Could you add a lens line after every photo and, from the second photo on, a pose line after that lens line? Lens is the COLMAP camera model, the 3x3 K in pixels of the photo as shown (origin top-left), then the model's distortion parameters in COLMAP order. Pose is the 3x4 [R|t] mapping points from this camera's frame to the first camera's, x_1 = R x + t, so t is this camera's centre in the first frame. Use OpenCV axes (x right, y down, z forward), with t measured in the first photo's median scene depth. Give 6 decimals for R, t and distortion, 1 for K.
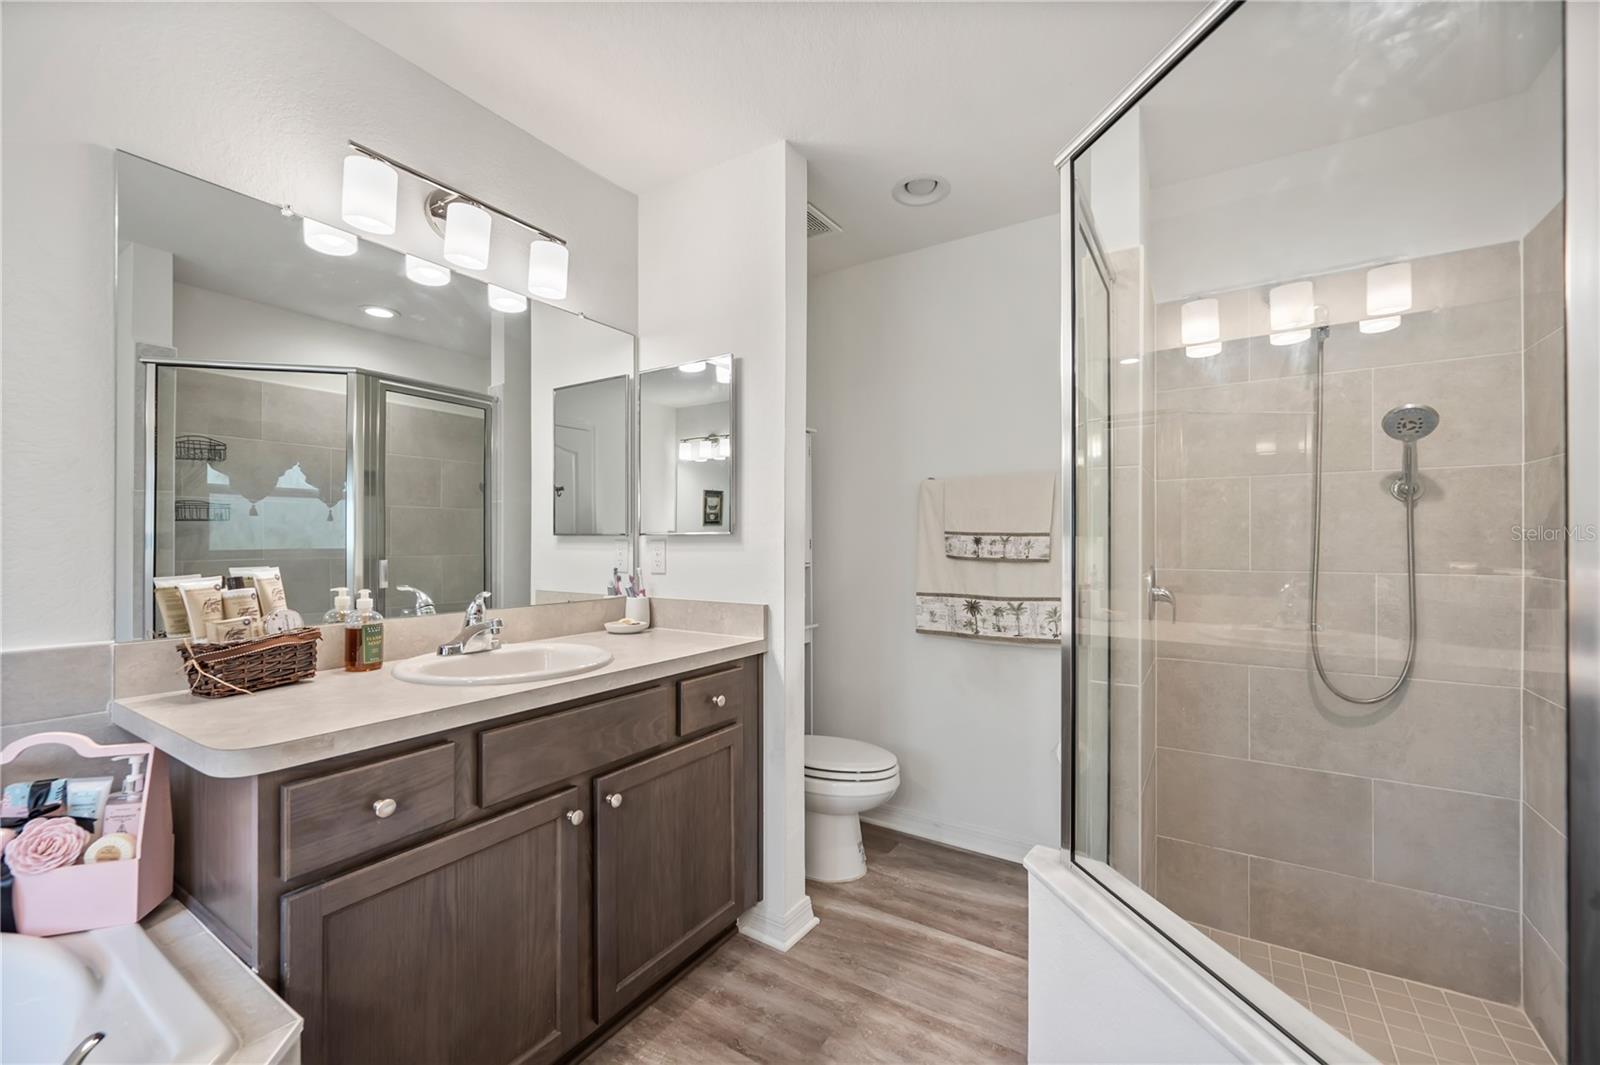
lens RADIAL K [[642.5, 0, 799.4], [0, 642.5, 541.8], [0, 0, 1]] dist [-0.000556, 0.000082]
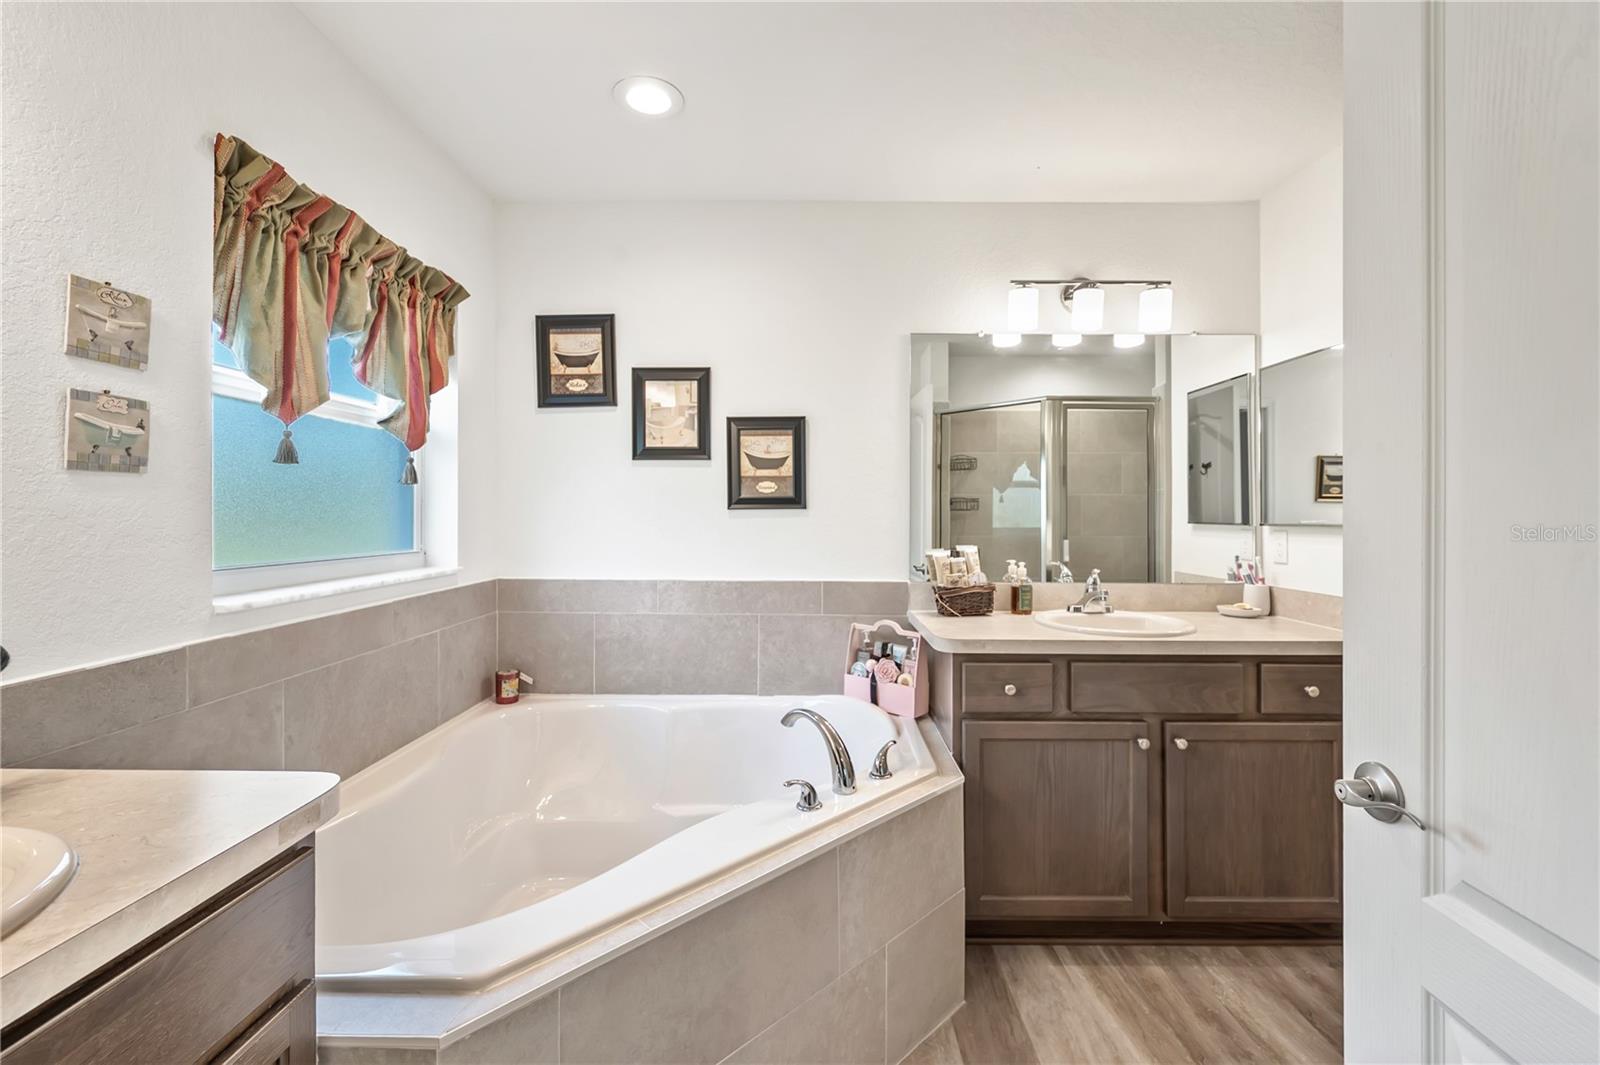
lens RADIAL K [[653.2, 0, 802.7], [0, 653.2, 515.1], [0, 0, 1]] dist [0.000104, -0.000104]
pose [[0.522043, -0.001396, -0.852918, 0.388936], [-0.000265, 0.999998, -0.001799, -0.036197], [0.852919, 0.001166, 0.522042, -0.272253]]
